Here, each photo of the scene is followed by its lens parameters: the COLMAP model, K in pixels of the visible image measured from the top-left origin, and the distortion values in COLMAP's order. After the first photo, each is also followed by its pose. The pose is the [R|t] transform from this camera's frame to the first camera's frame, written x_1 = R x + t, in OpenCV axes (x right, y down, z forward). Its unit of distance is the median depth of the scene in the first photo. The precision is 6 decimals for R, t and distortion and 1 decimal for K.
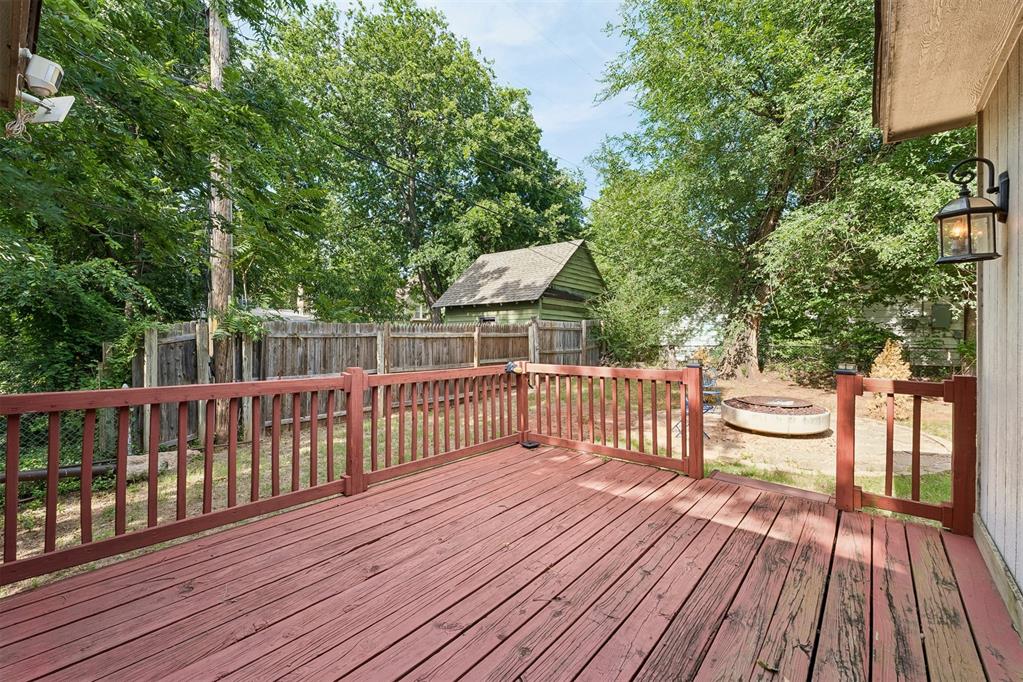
lens RADIAL K [[433.3, 0, 494.3], [0, 433.3, 336.3], [0, 0, 1]] dist [0.007314, 0.000215]
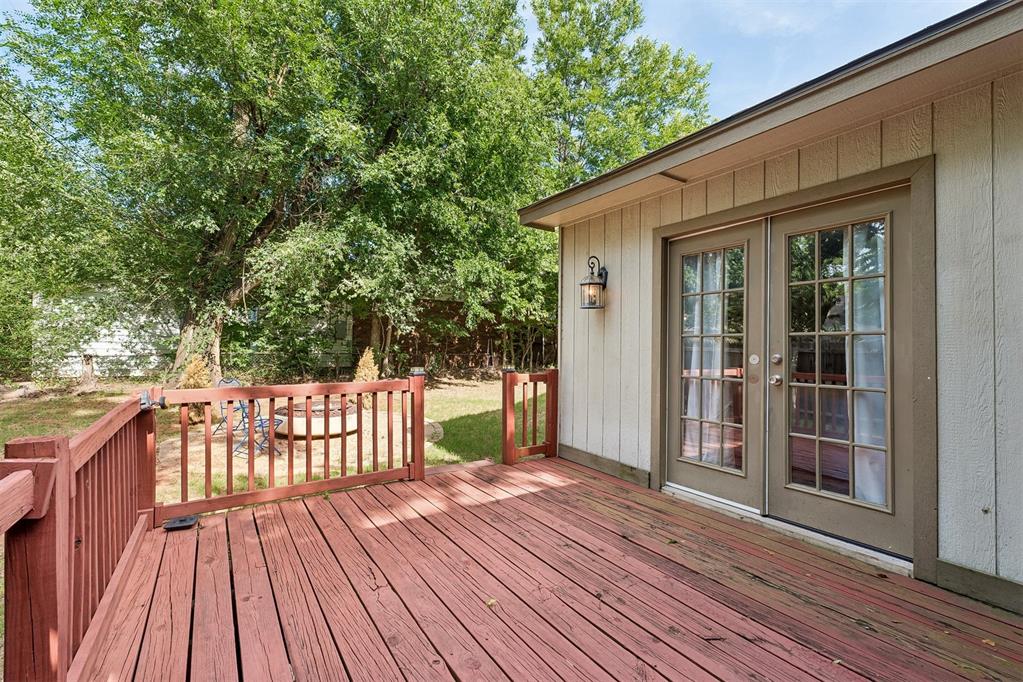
lens RADIAL K [[433.3, 0, 511.8], [0, 433.3, 346.7], [0, 0, 1]] dist [0.007314, 0.000215]
pose [[0.250042, 0.000975, 0.968235, -0.298027], [-0.005948, 0.999982, 0.000529, -0.000459], [-0.968217, -0.005891, 0.250043, 0.302143]]
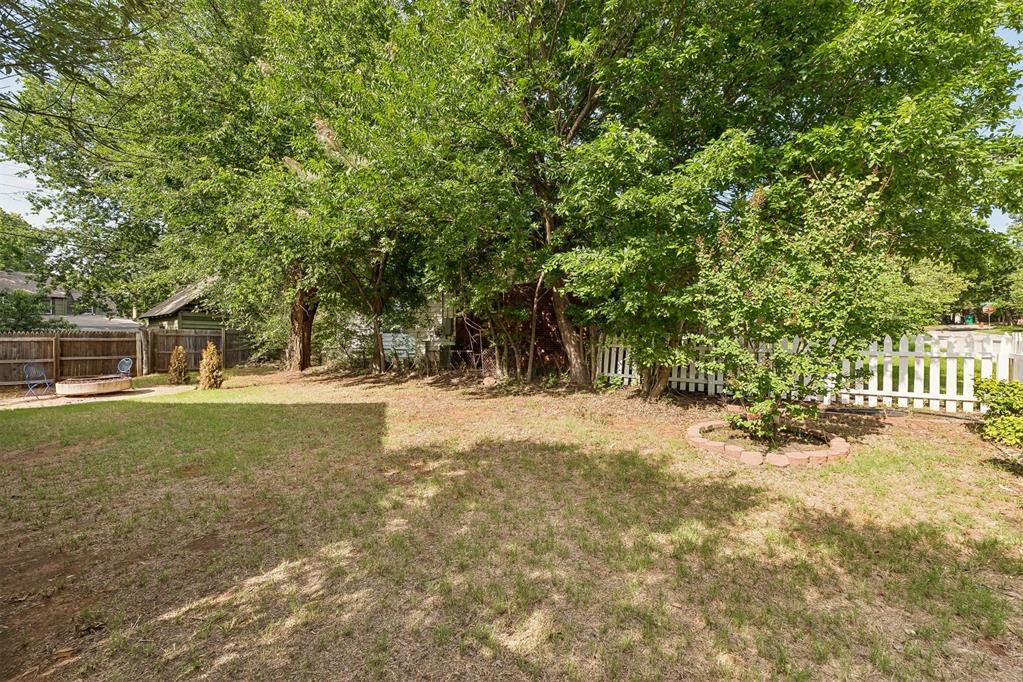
lens RADIAL K [[433.3, 0, 513.0], [0, 433.3, 347.3], [0, 0, 1]] dist [0.007314, 0.000215]
pose [[0.998927, -0.002183, 0.046251, 2.432318], [0.001717, 0.999947, 0.010130, 0.019071], [-0.046270, -0.010040, 0.998879, -0.860800]]
